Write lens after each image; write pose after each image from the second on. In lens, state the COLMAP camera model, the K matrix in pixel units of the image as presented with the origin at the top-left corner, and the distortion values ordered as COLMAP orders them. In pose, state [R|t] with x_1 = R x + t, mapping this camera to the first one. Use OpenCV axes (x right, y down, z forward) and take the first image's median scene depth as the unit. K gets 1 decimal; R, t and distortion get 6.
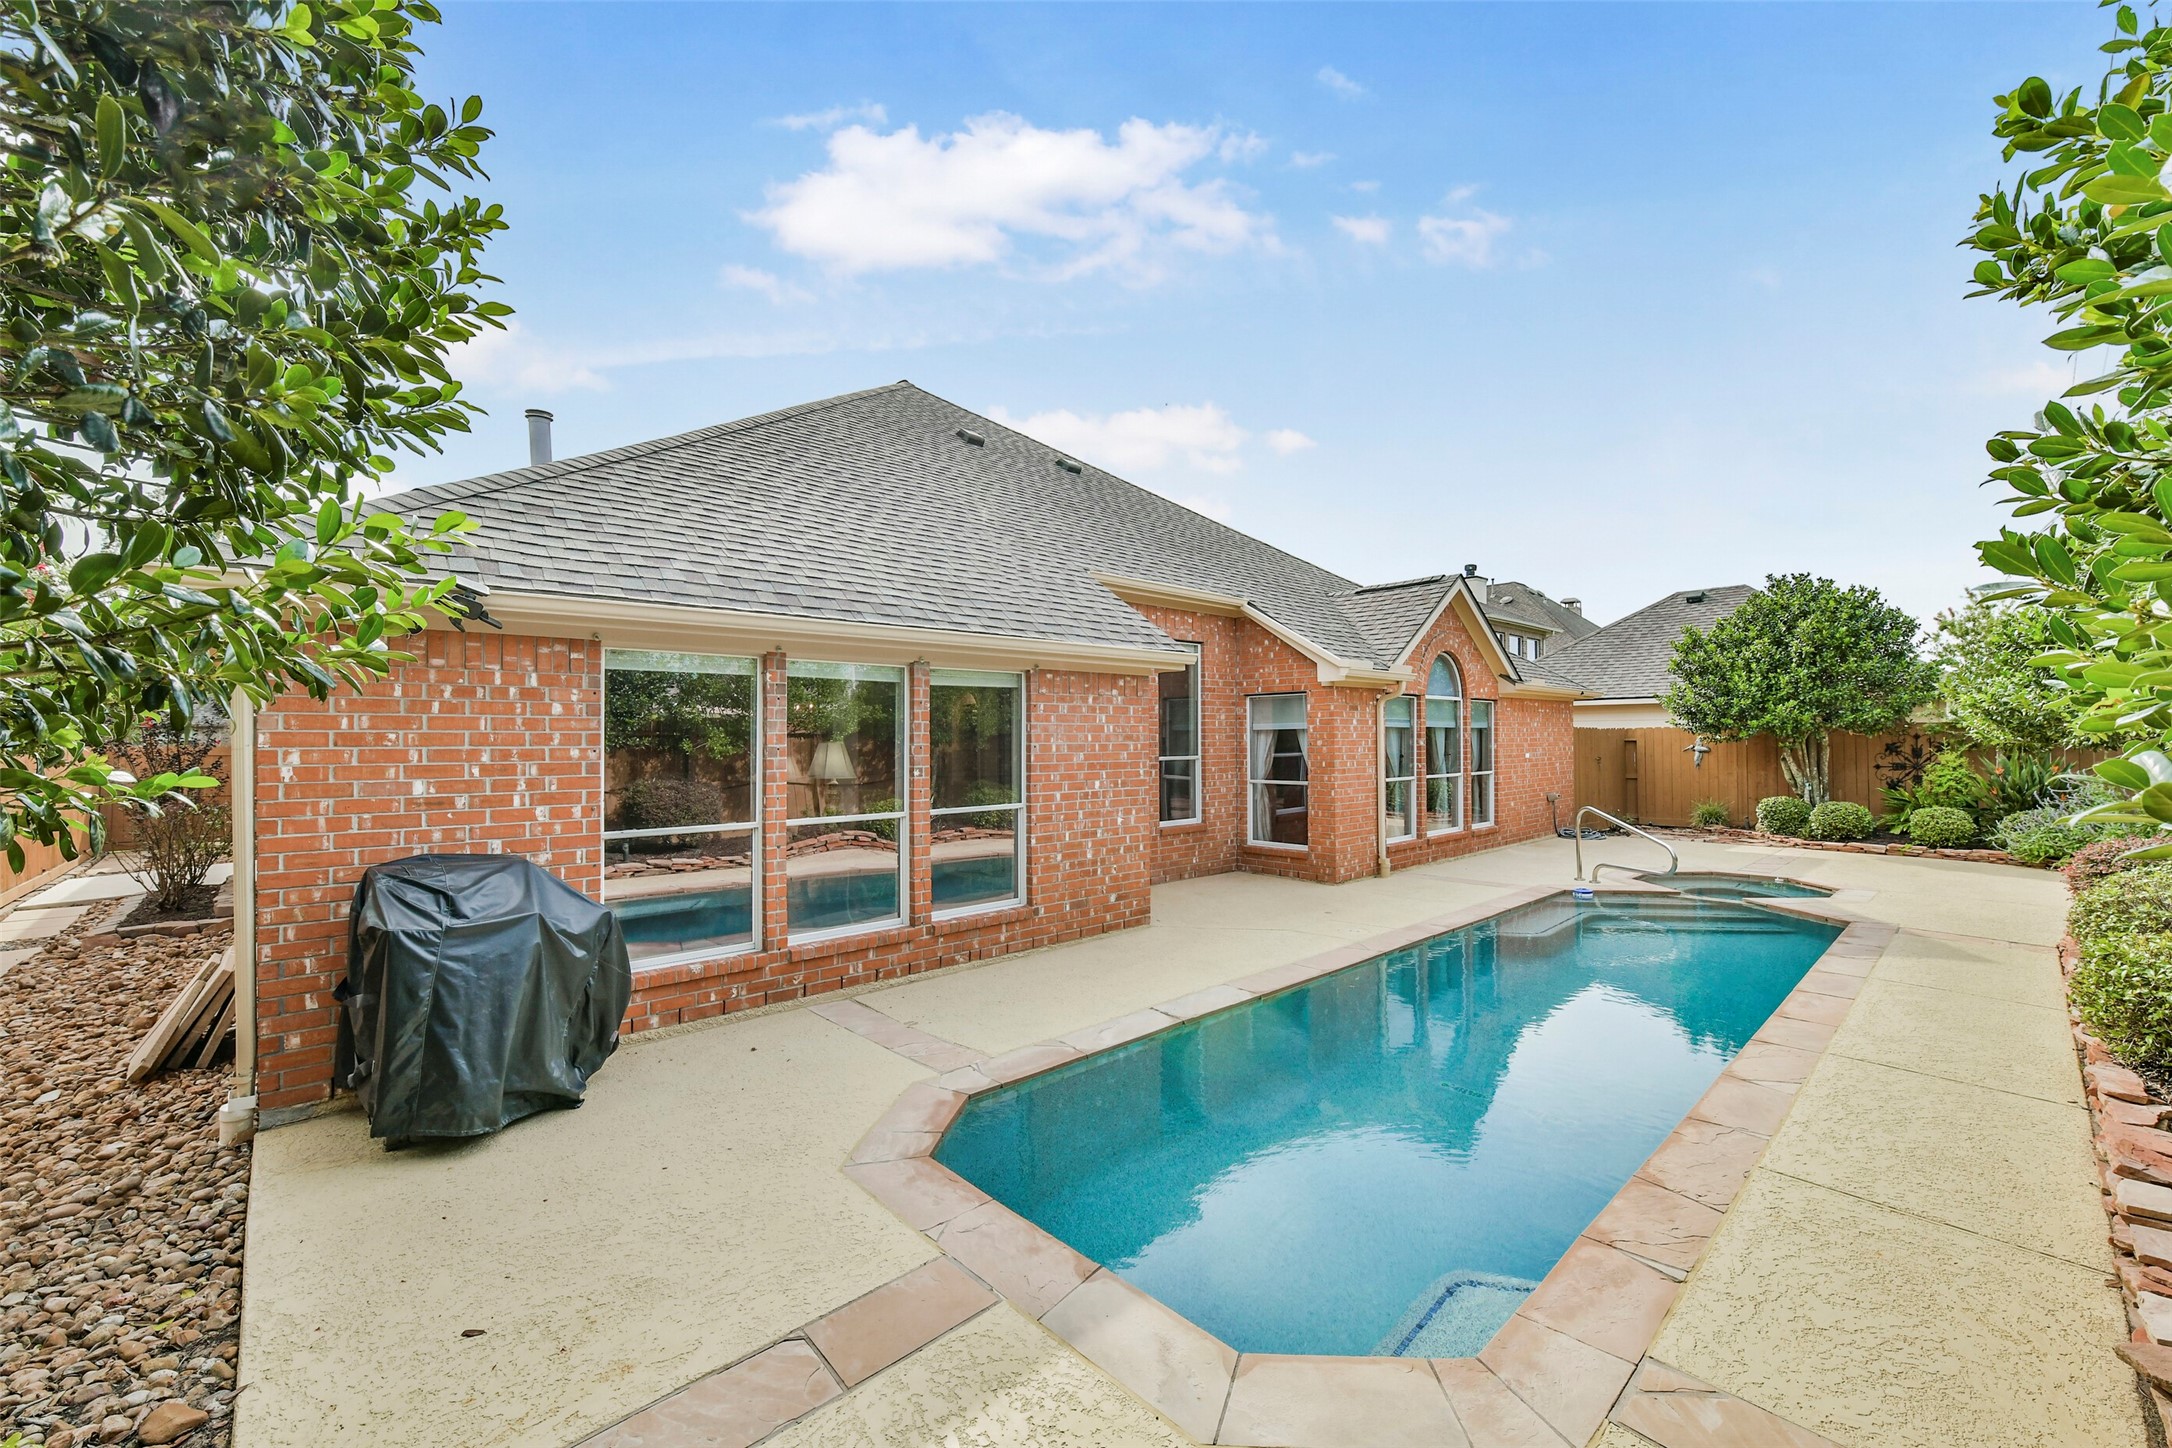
lens RADIAL K [[875.6, 0, 1093.7], [0, 875.6, 737.4], [0, 0, 1]] dist [-0.010090, 0.000132]
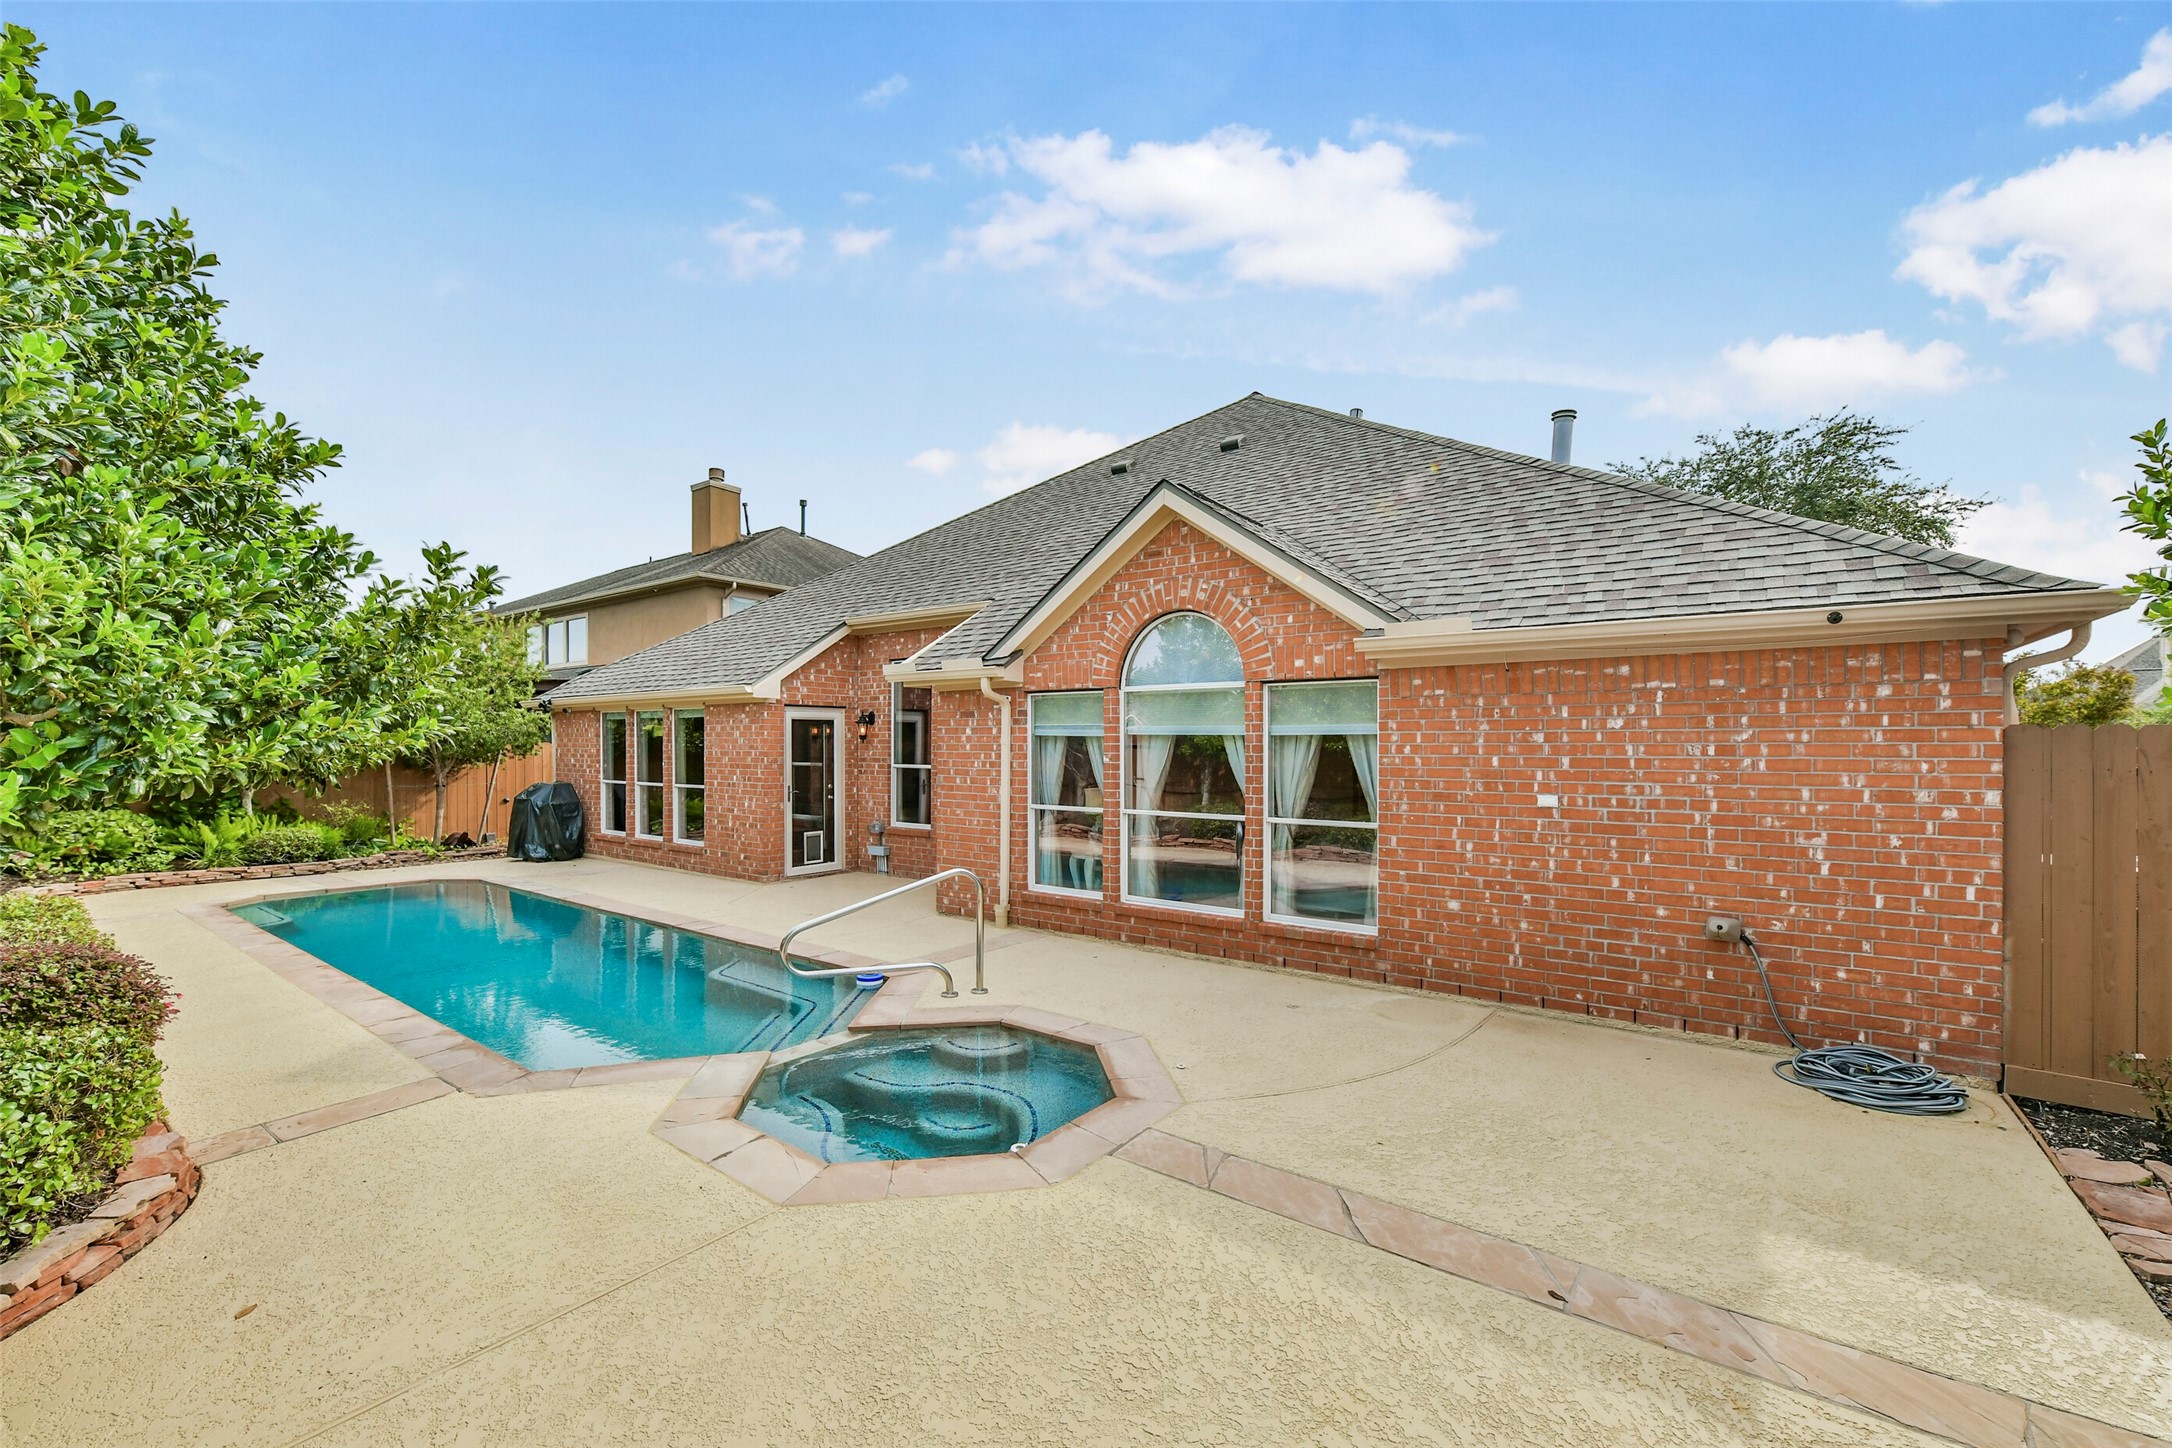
lens RADIAL K [[875.6, 0, 1093.7], [0, 875.6, 737.4], [0, 0, 1]] dist [-0.010090, 0.000132]
pose [[0.180703, -0.003732, -0.983531, 1.151801], [-0.002729, 0.999987, -0.004296, -0.007832], [0.983534, 0.003460, 0.180690, 0.967843]]
